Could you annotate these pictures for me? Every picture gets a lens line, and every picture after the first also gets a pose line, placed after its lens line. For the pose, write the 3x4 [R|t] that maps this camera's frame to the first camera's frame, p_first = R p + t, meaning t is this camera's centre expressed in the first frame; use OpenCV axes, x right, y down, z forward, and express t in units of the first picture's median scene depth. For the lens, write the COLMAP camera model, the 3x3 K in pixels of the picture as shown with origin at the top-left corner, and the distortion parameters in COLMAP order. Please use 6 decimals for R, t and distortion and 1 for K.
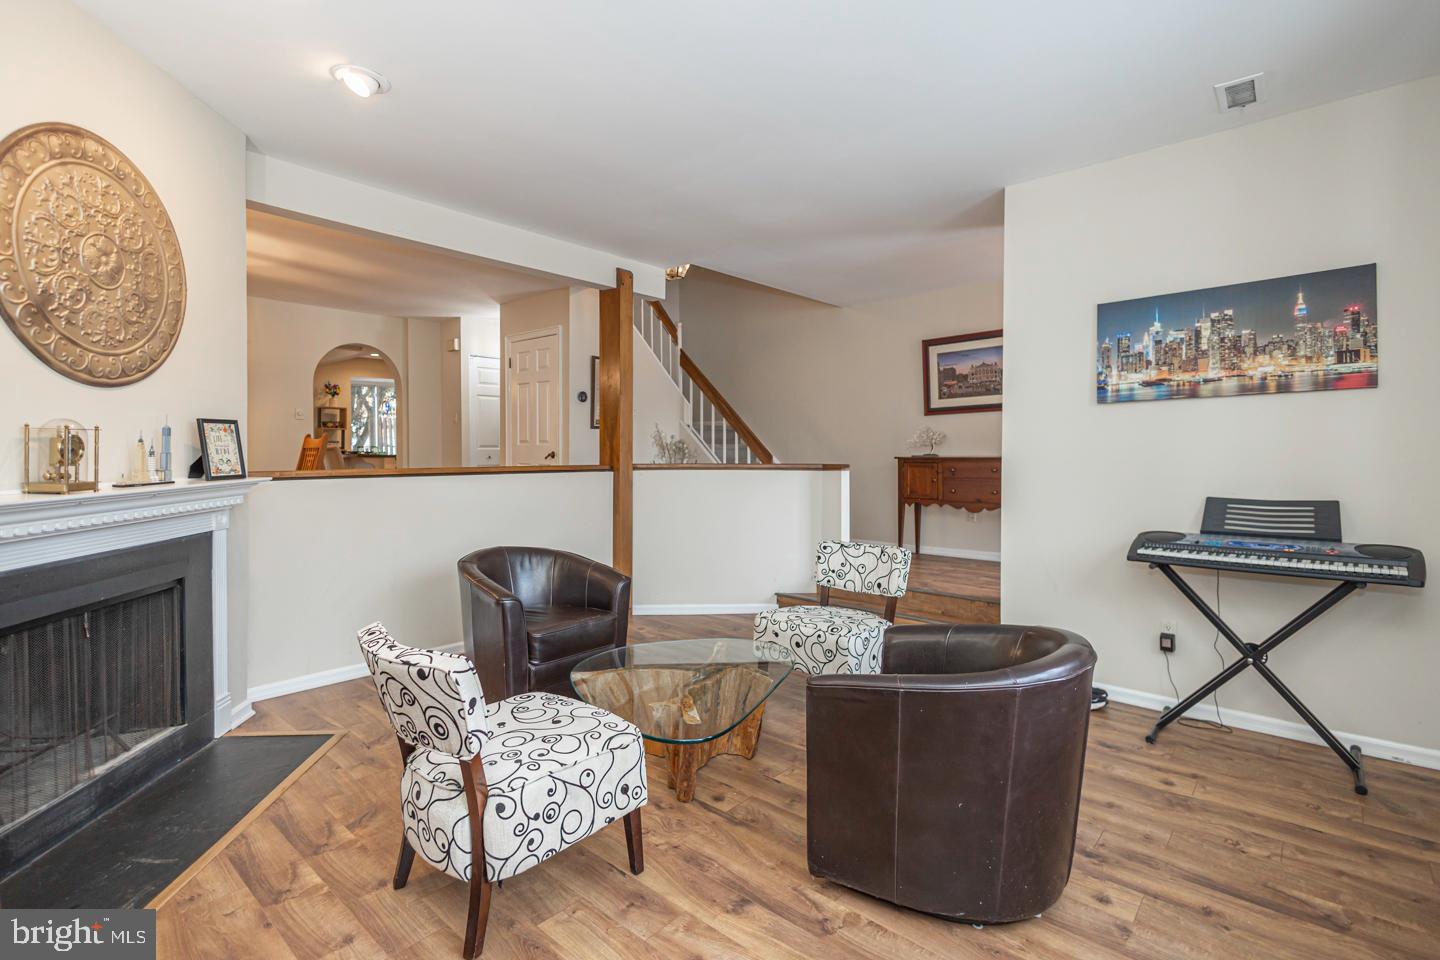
lens RADIAL K [[679.5, 0, 721.3], [0, 679.5, 456.1], [0, 0, 1]] dist [0.011732, -0.000087]
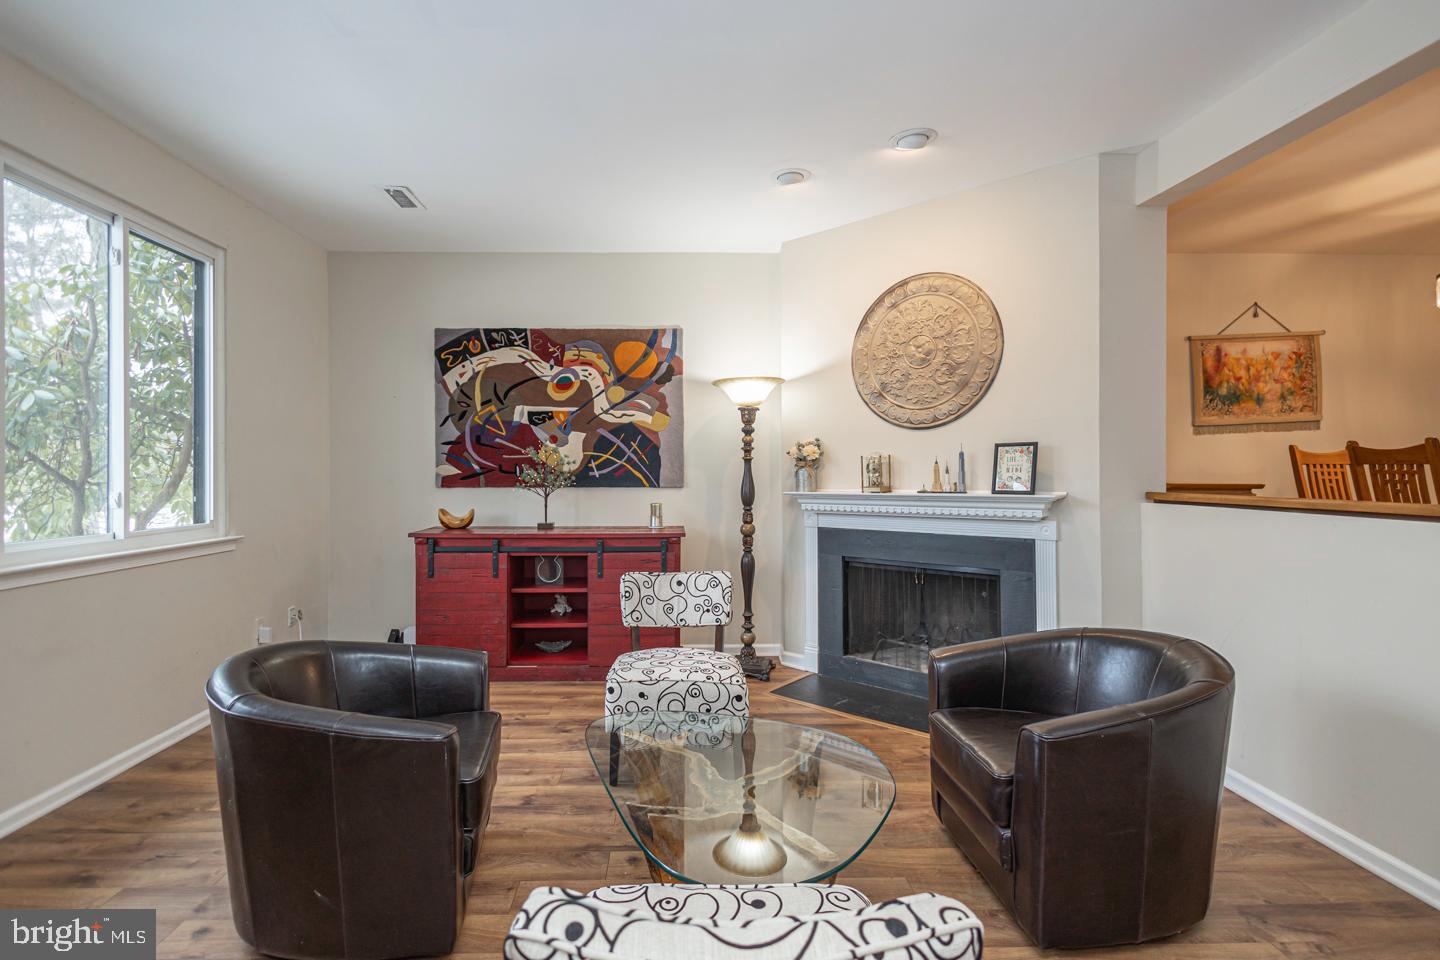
lens RADIAL K [[695.4, 0, 683.7], [0, 695.4, 470.2], [0, 0, 1]] dist [0.012020, -0.000292]
pose [[-0.754511, -0.001839, -0.656285, 0.514365], [-0.008935, 0.999932, 0.007470, -0.011218], [0.656227, 0.011500, -0.754476, 1.632962]]
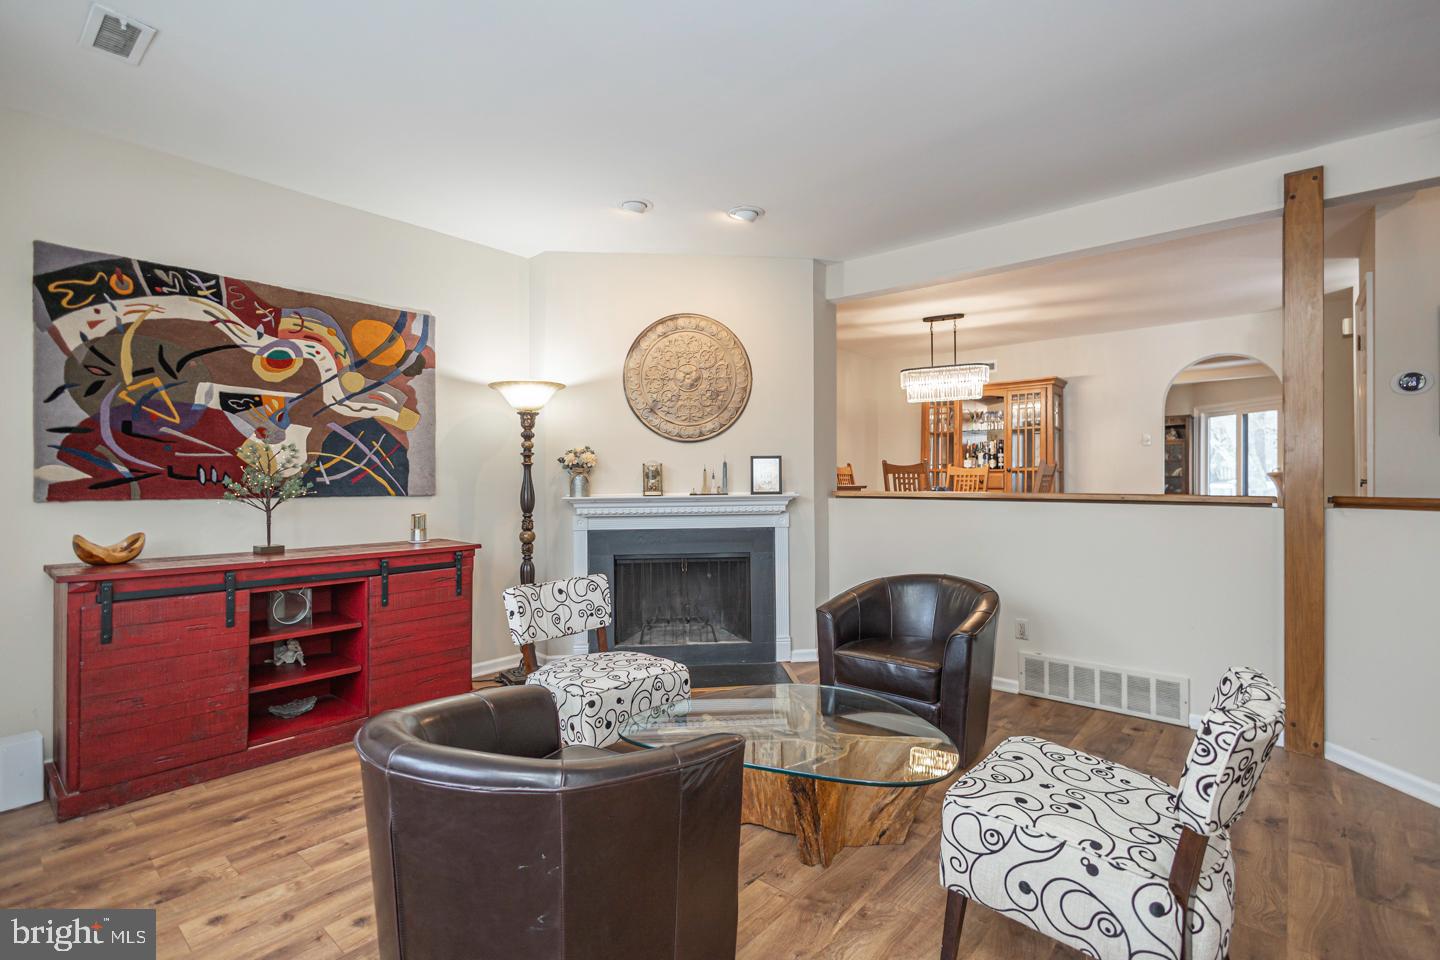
lens RADIAL K [[675.3, 0, 729.1], [0, 675.3, 478.9], [0, 0, 1]] dist [0.011153, -0.003938]
pose [[0.005374, -0.007195, -0.999960, 0.875346], [-0.010303, 0.999921, -0.007250, 0.012097], [0.999932, 0.010341, 0.005299, 0.966566]]
